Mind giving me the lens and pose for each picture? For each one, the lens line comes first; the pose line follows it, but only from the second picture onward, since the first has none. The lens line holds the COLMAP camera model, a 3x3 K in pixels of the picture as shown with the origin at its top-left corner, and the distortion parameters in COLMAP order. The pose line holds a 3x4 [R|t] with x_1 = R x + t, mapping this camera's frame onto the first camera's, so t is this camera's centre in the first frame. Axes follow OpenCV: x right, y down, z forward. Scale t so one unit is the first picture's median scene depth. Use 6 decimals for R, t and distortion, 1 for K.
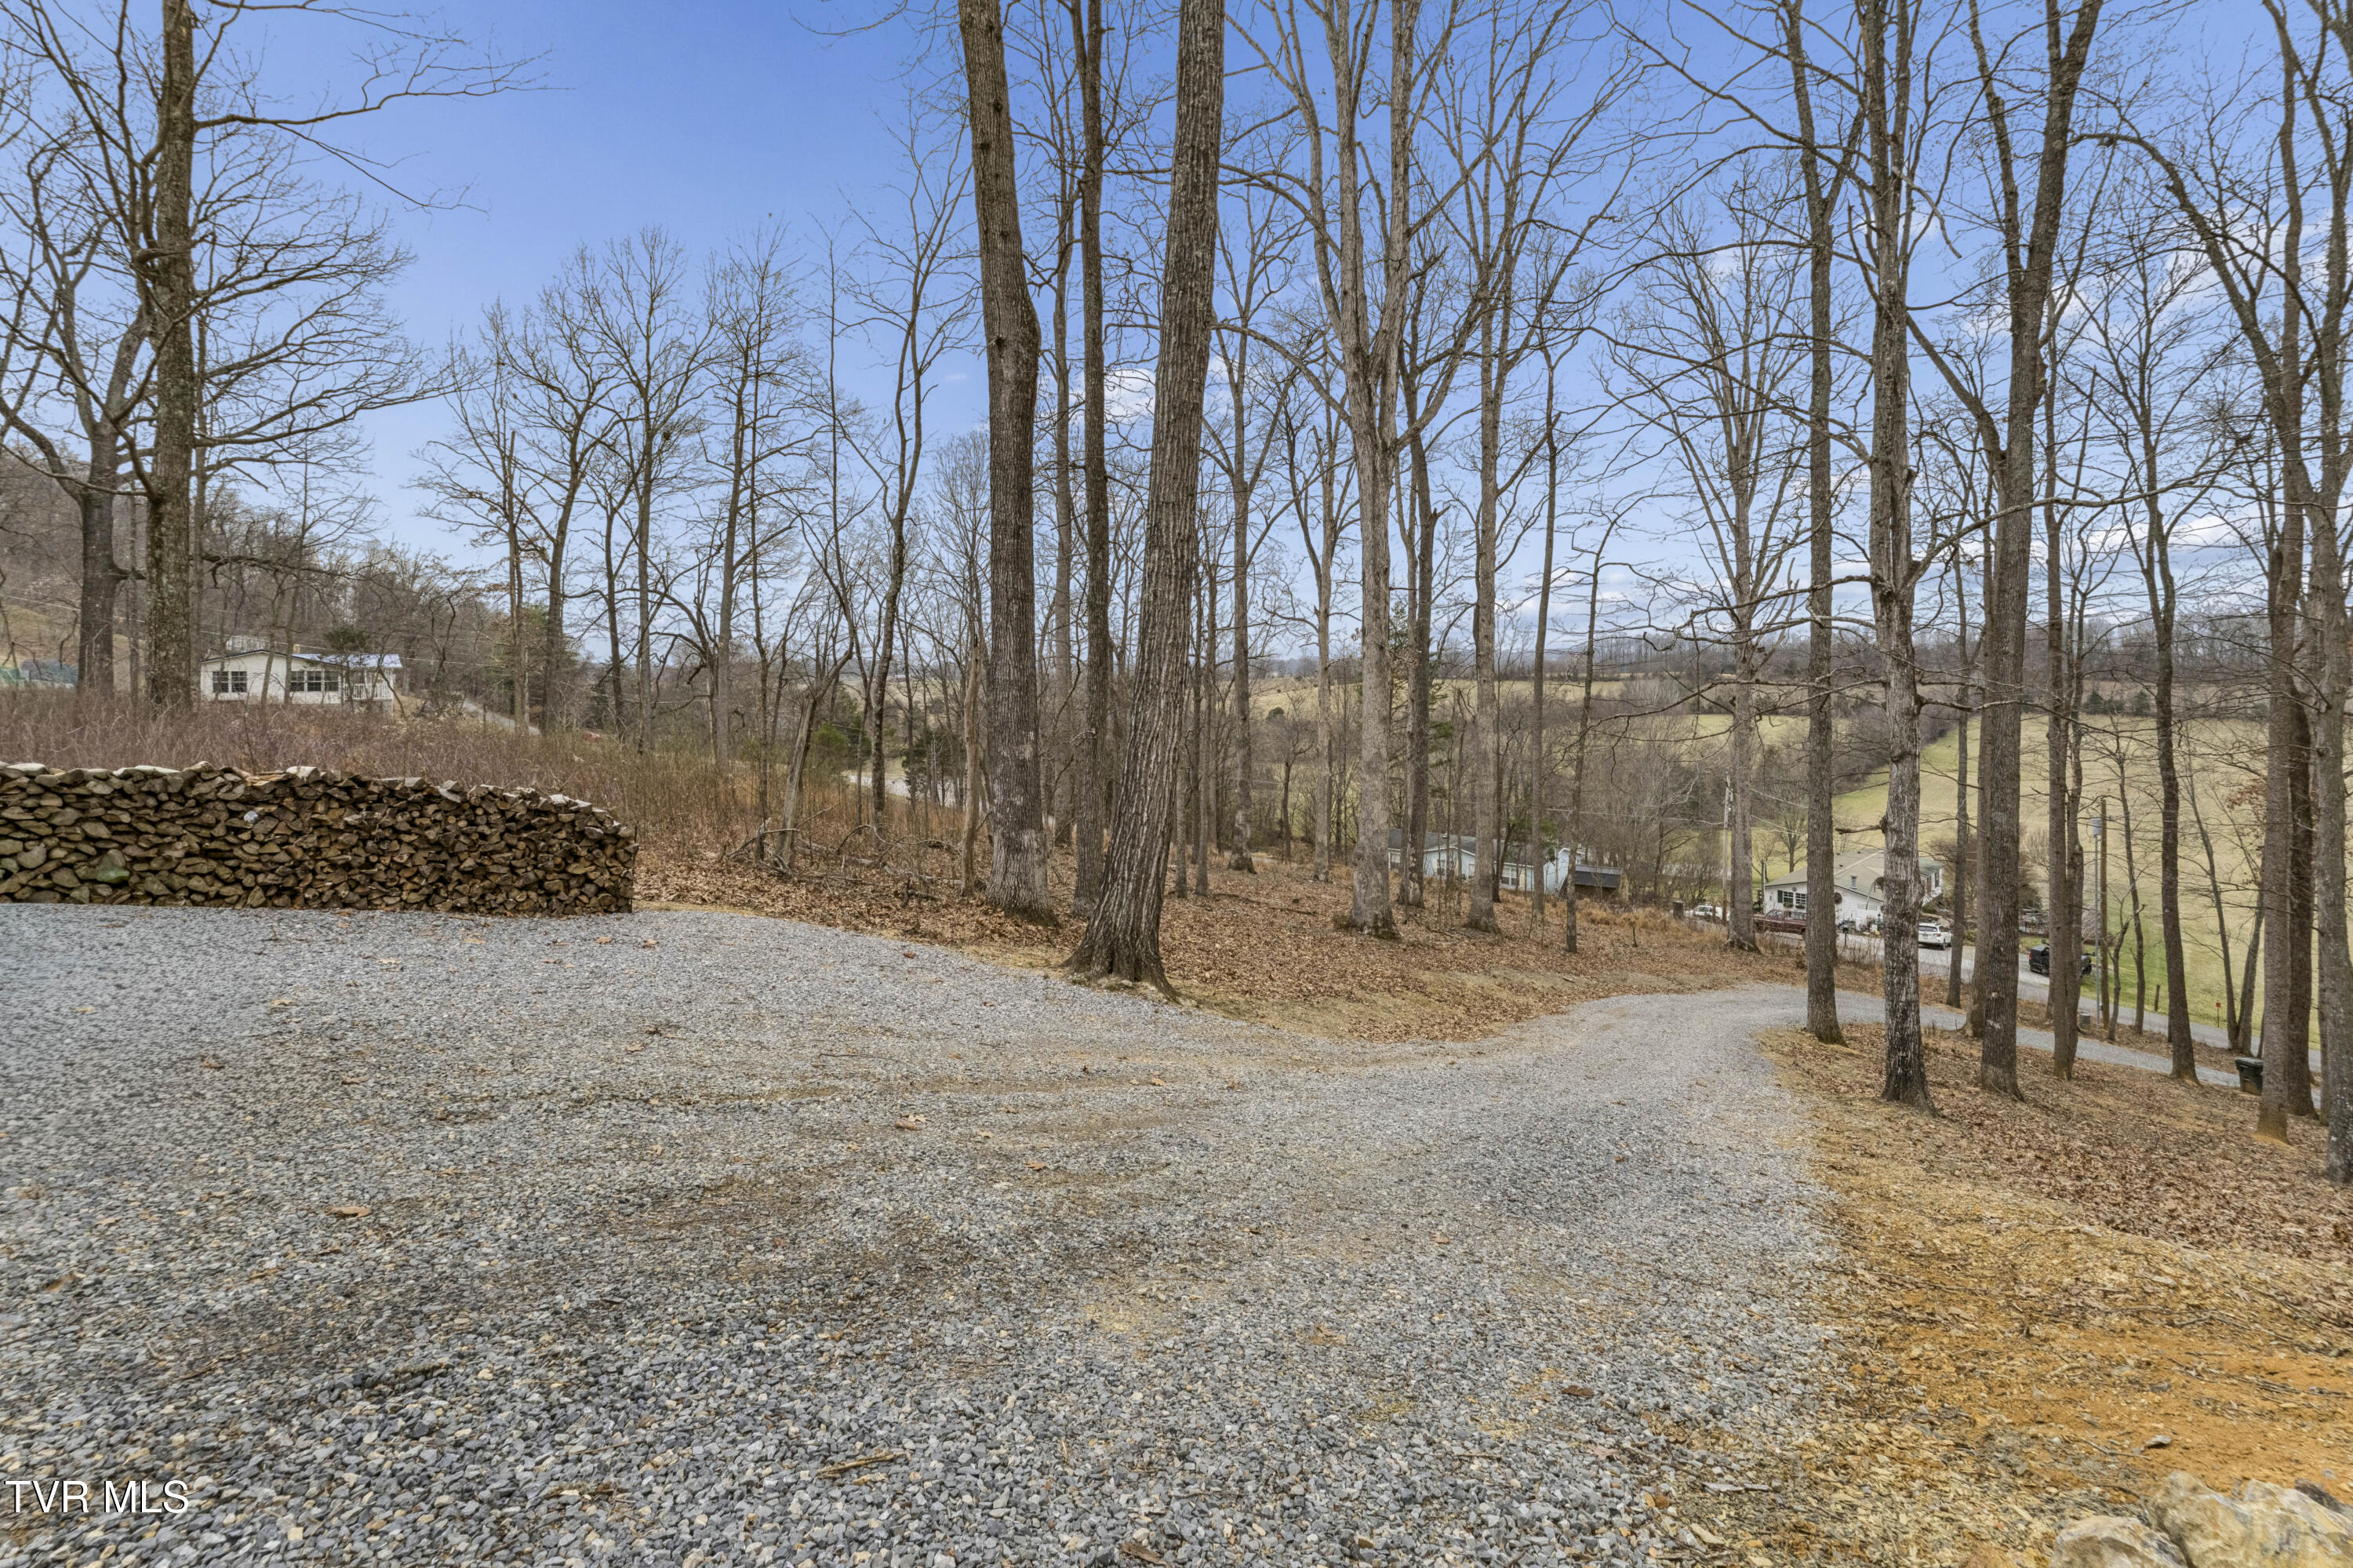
lens RADIAL K [[1074.8, 0, 1187.4], [0, 1074.8, 674.0], [0, 0, 1]] dist [-0.002530, -0.000343]
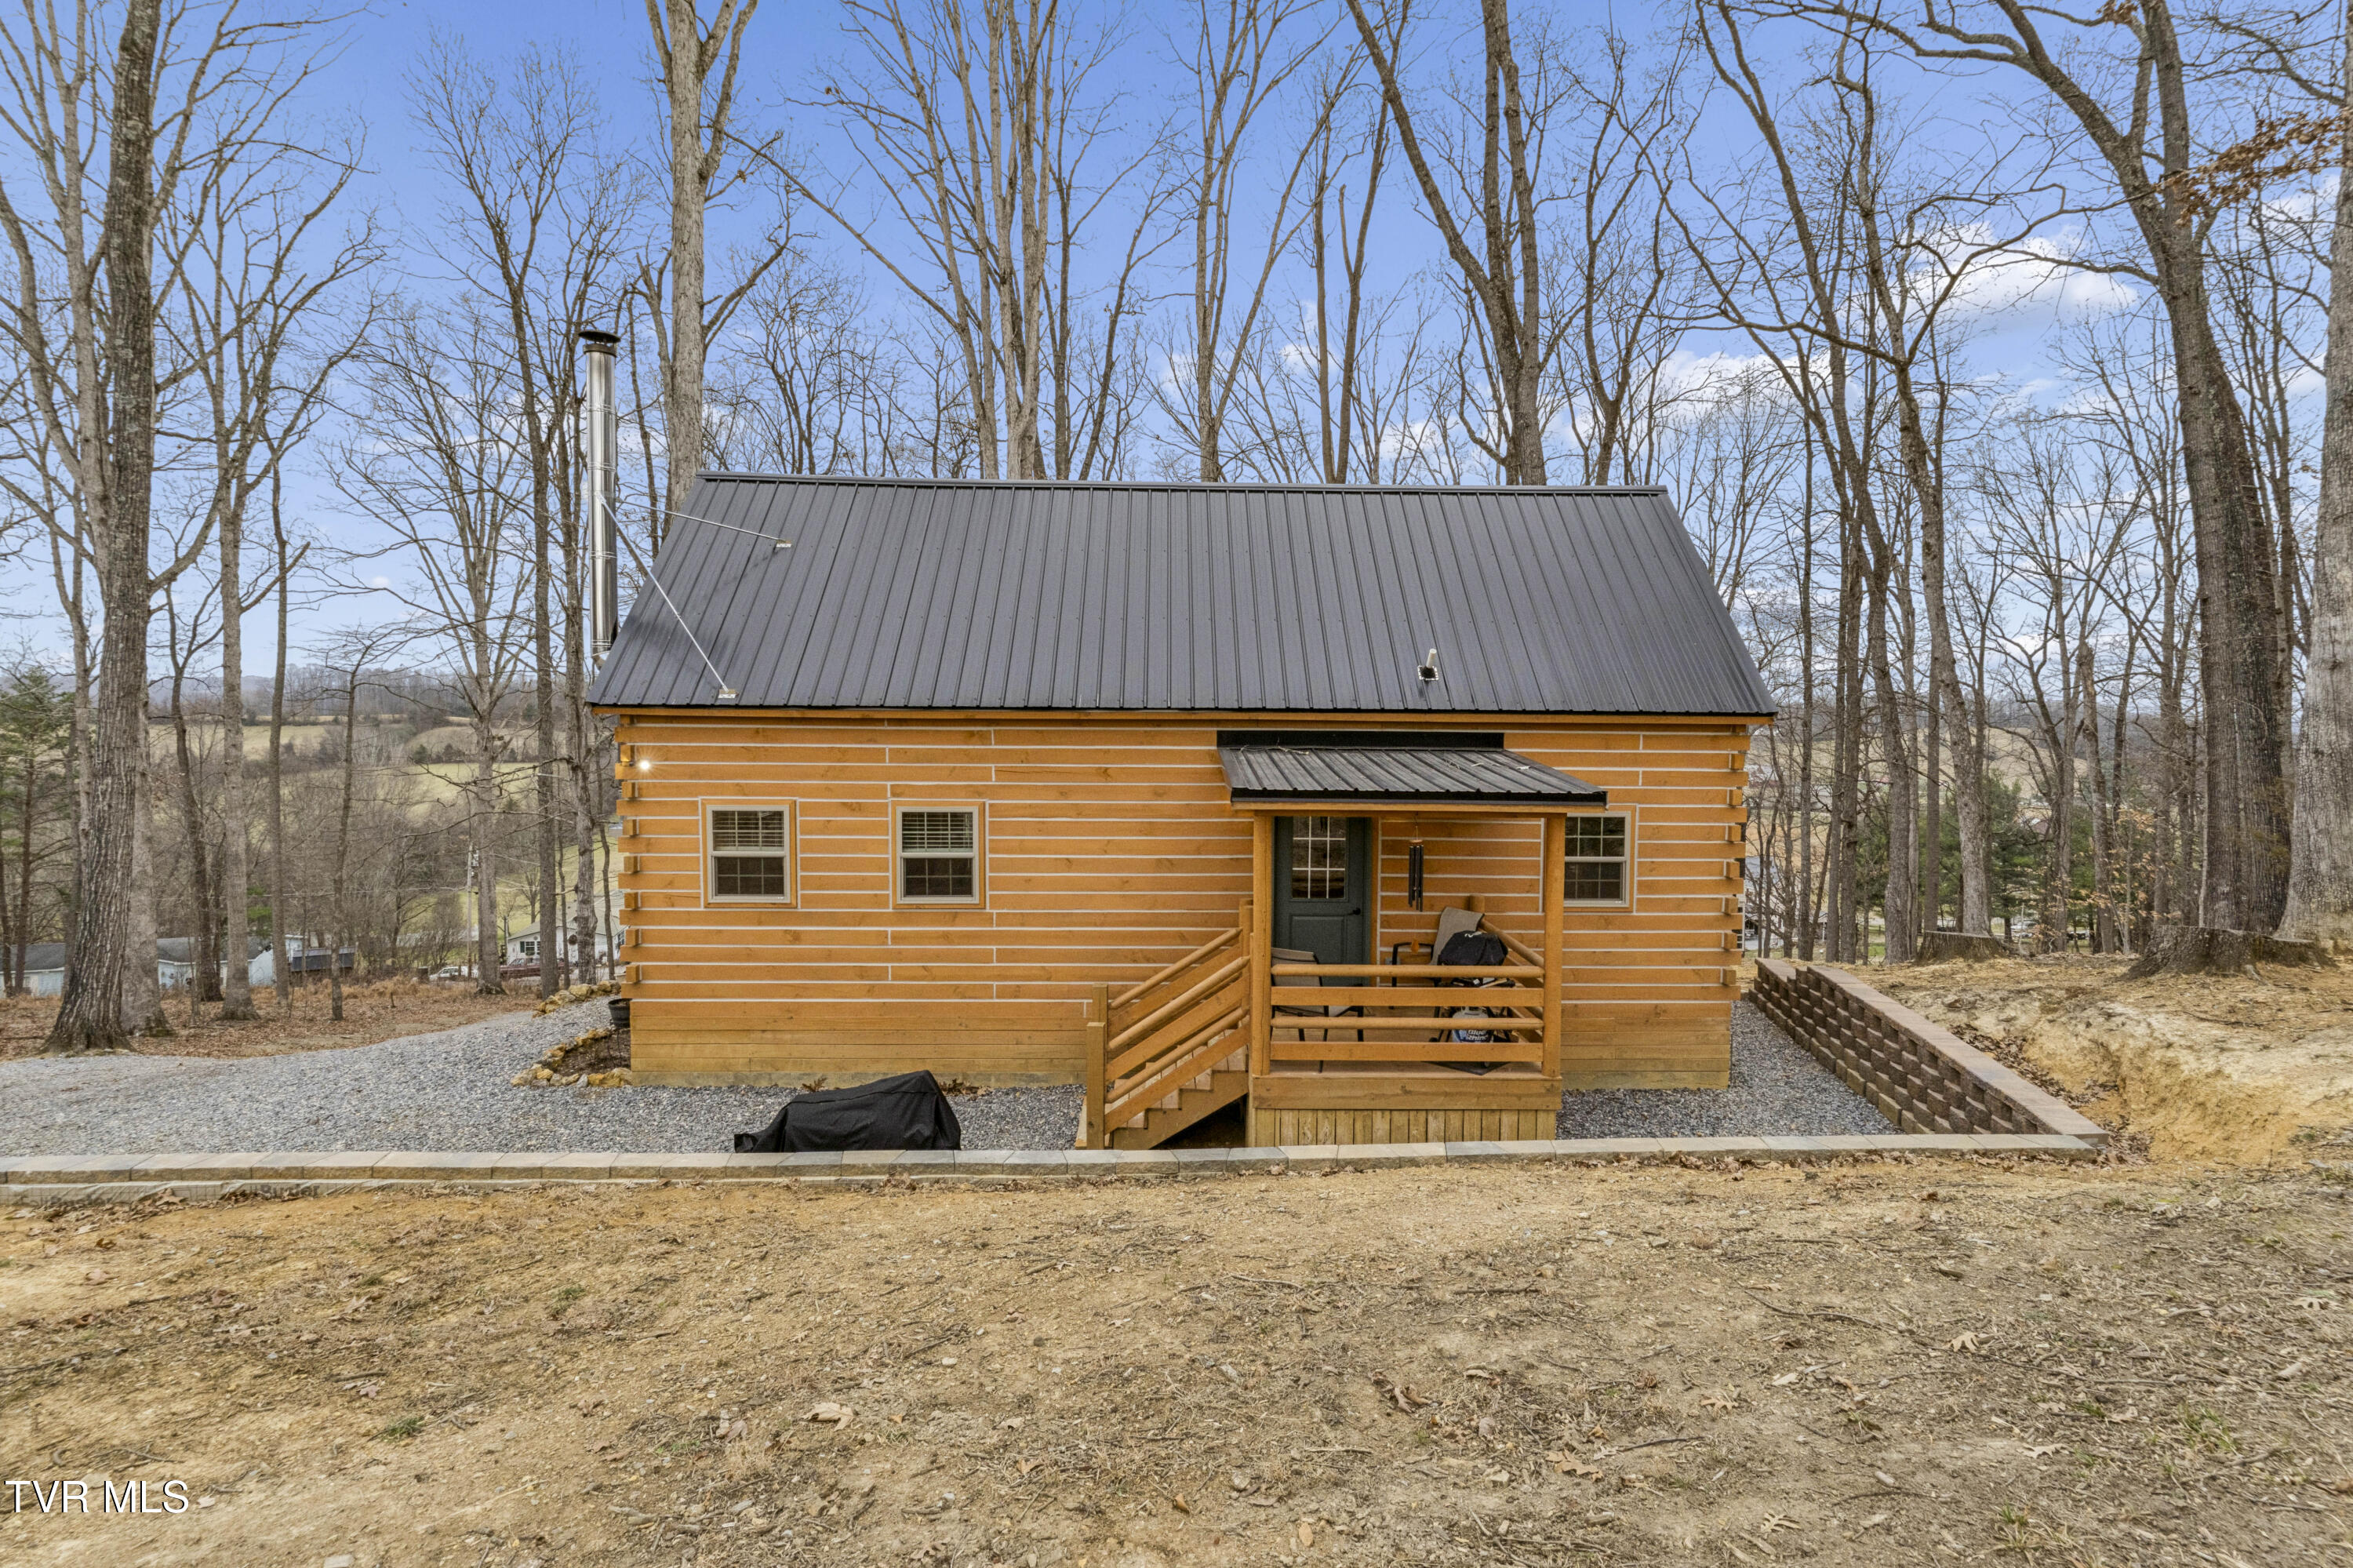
lens RADIAL K [[1130.3, 0, 1194.1], [0, 1130.3, 778.9], [0, 0, 1]] dist [-0.000292, 0.000997]
pose [[0.503514, -0.041517, 0.862989, -0.162042], [-0.007368, 0.998602, 0.052340, -0.052168], [-0.863956, -0.032712, 0.502504, -0.295670]]
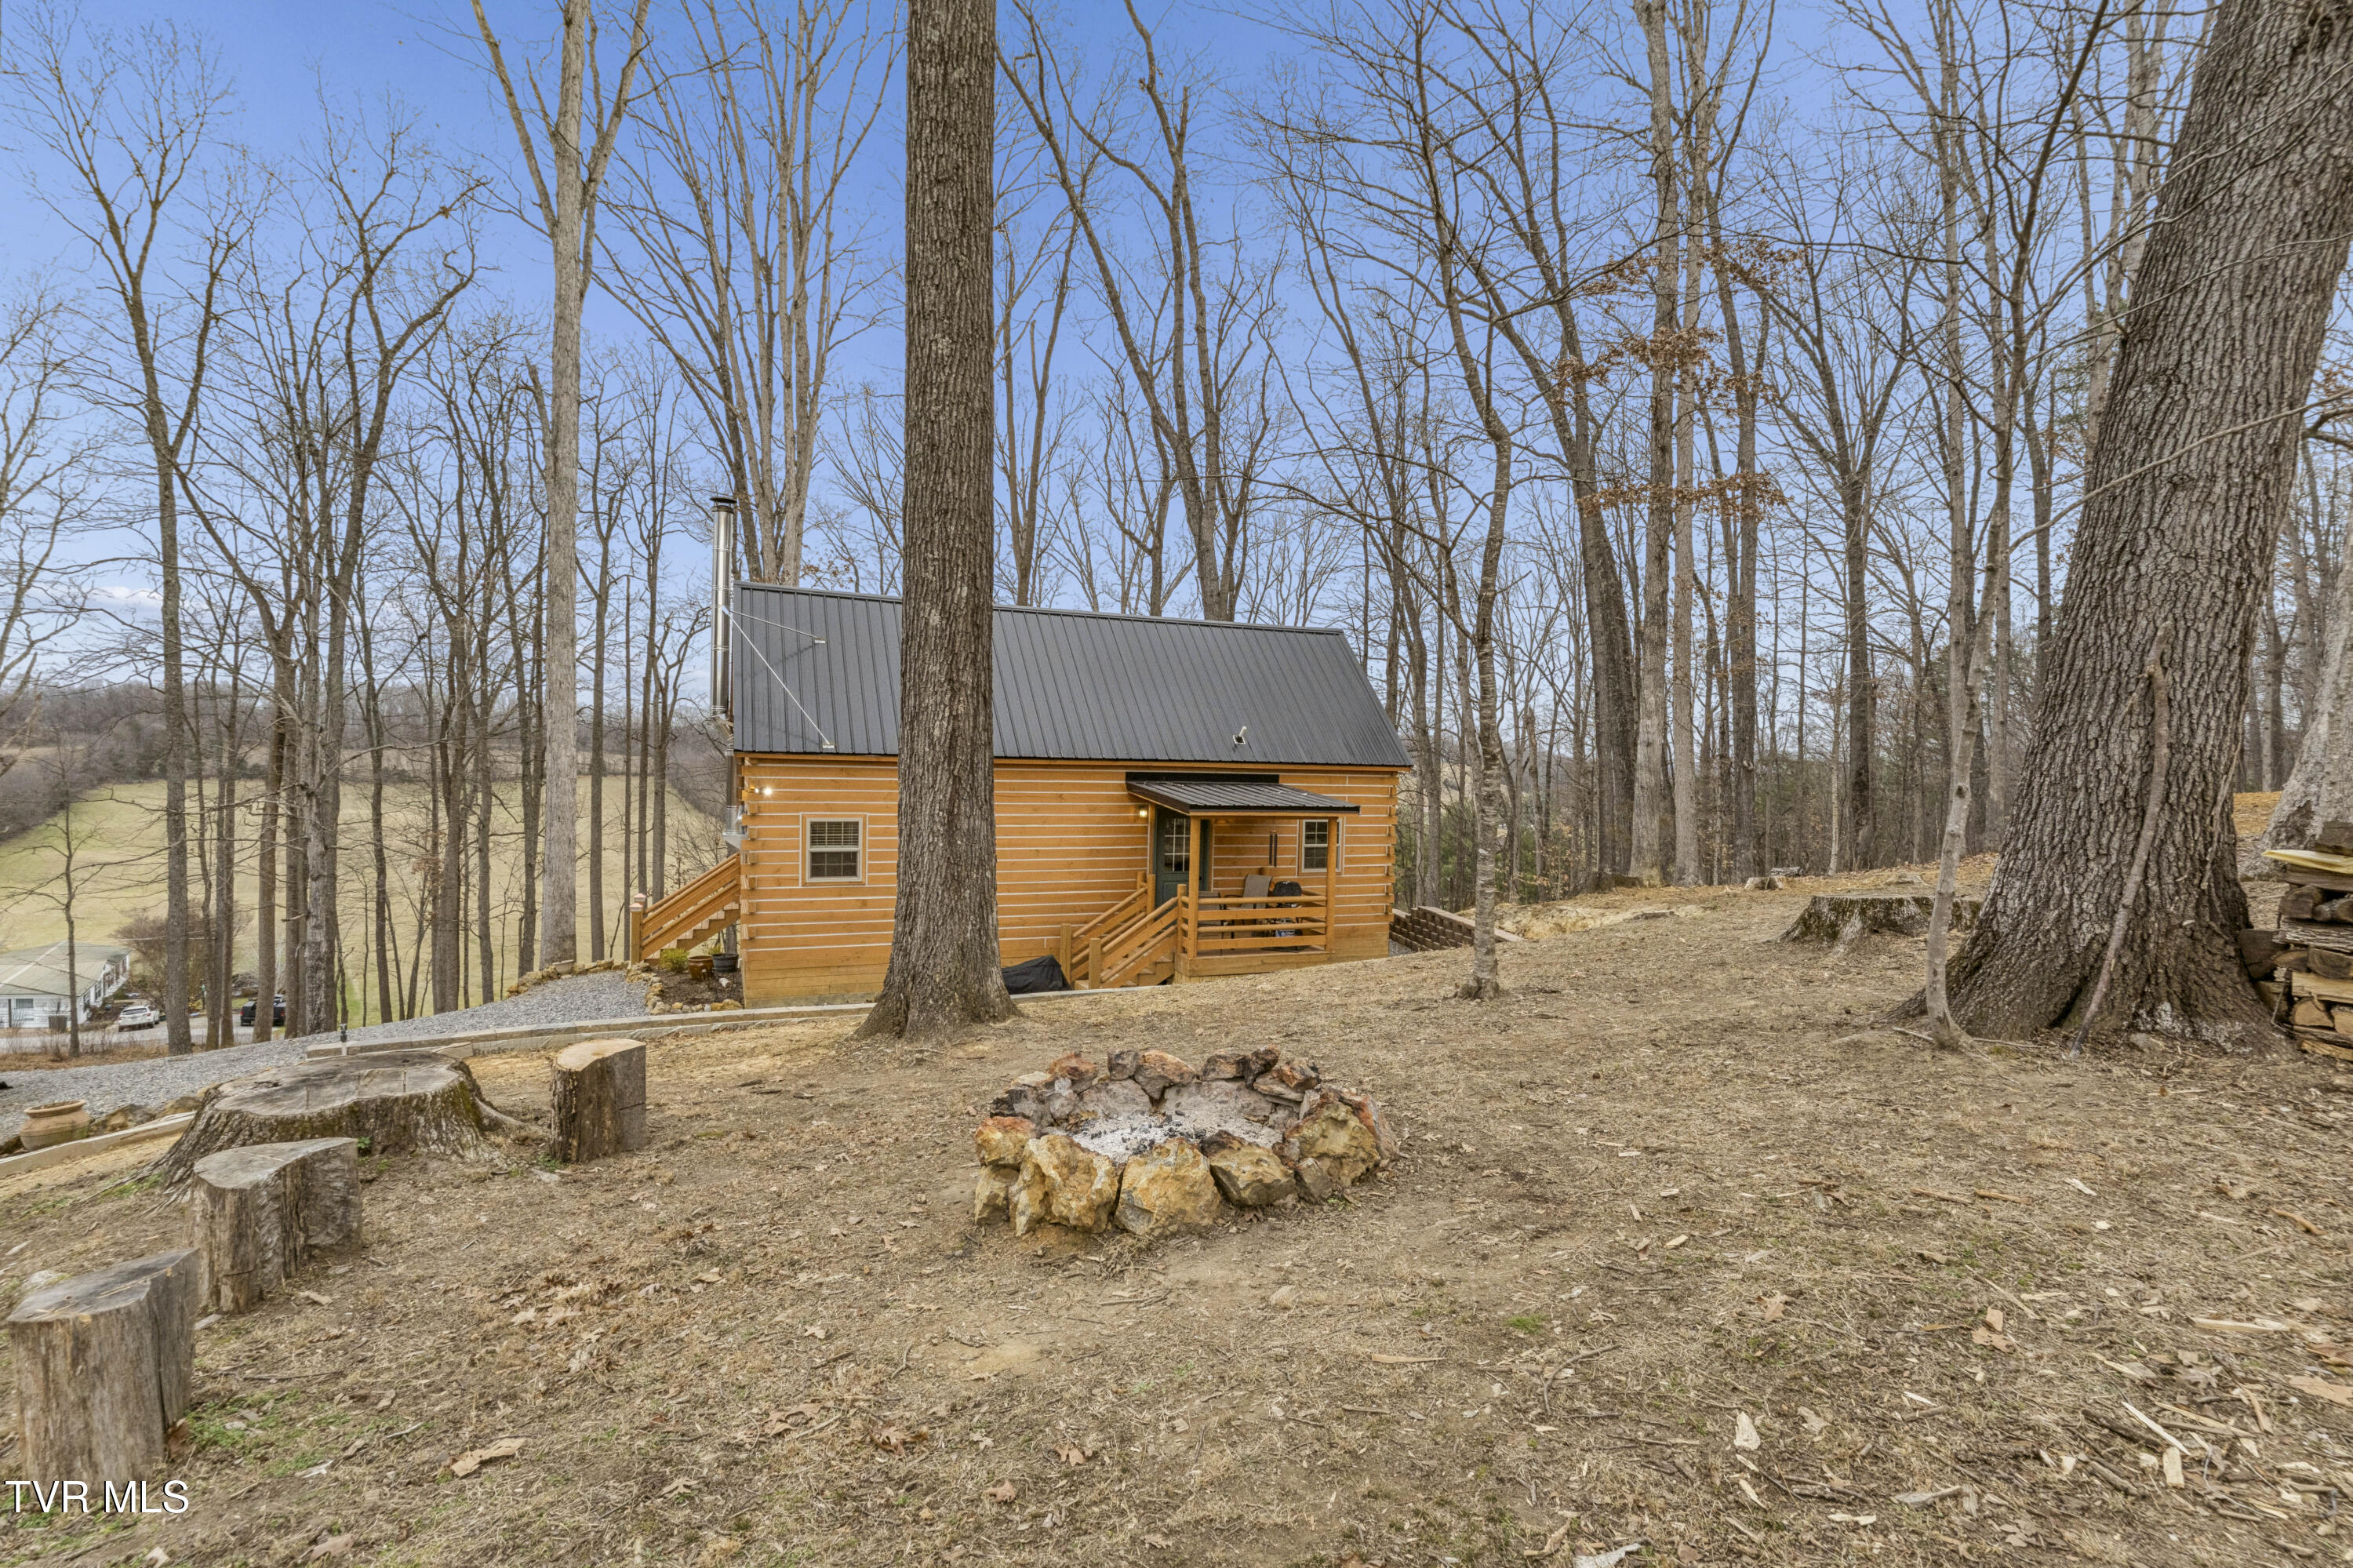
lens RADIAL K [[1109.5, 0, 1165.2], [0, 1109.5, 795.8], [0, 0, 1]] dist [0.020038, -0.014860]
pose [[0.169457, -0.032305, 0.985008, -0.333349], [-0.022806, 0.999066, 0.036689, -0.055983], [-0.985274, -0.028681, 0.168563, -0.261392]]
